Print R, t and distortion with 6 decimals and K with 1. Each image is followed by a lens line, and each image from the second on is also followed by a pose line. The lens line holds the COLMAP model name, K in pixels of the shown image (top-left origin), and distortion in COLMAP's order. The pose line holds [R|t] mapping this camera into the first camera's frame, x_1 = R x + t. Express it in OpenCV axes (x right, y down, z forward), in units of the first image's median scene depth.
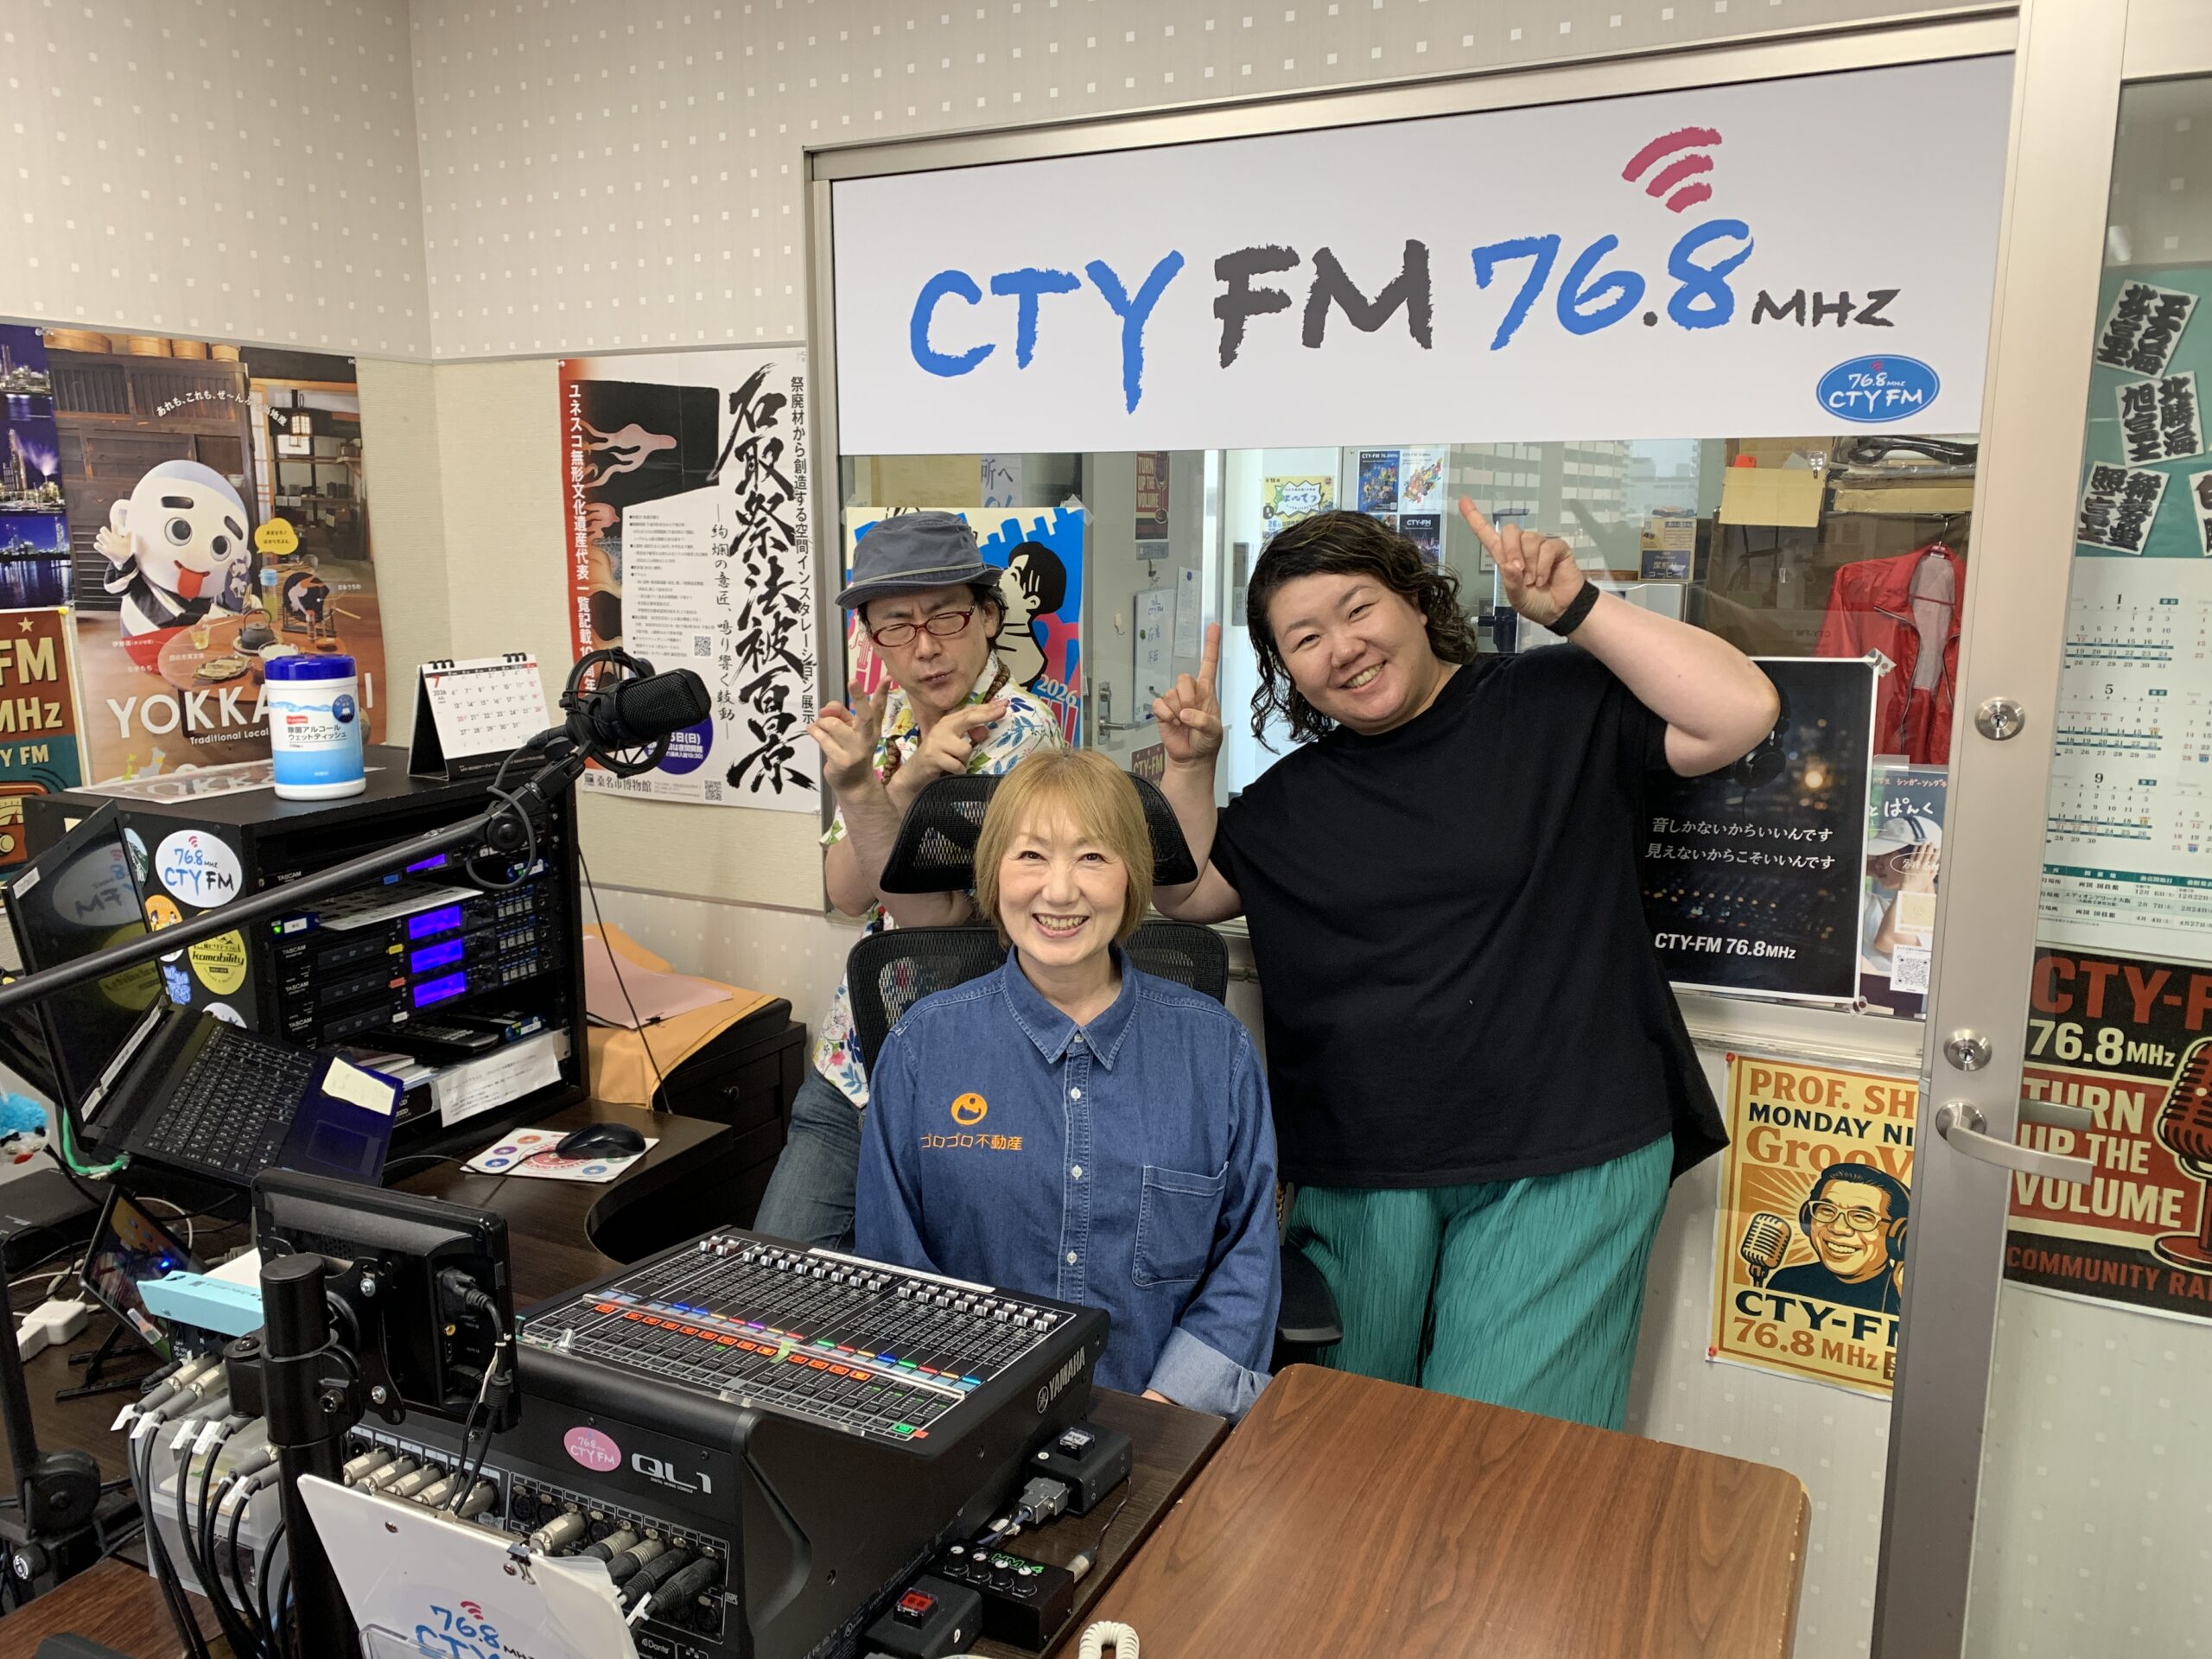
lens RADIAL K [[1720.5, 0, 1105.2], [0, 1720.5, 829.8], [0, 0, 1]] dist [0.008294, 0.001373]
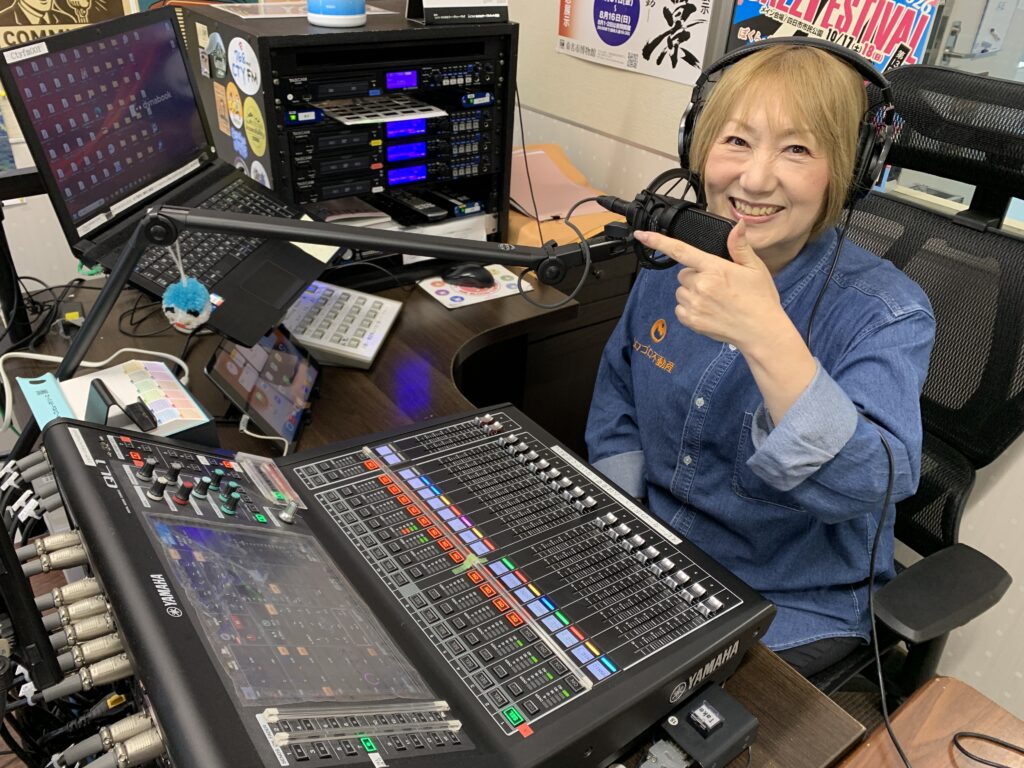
lens RADIAL K [[796.5, 0, 509.4], [0, 796.5, 380.1], [0, 0, 1]] dist [0.008294, 0.001373]
pose [[0.885439, 0.269107, -0.378918, 0.003668], [-0.127785, 0.924850, 0.358224, -0.002169], [0.446843, -0.268766, 0.853286, 0.373469]]
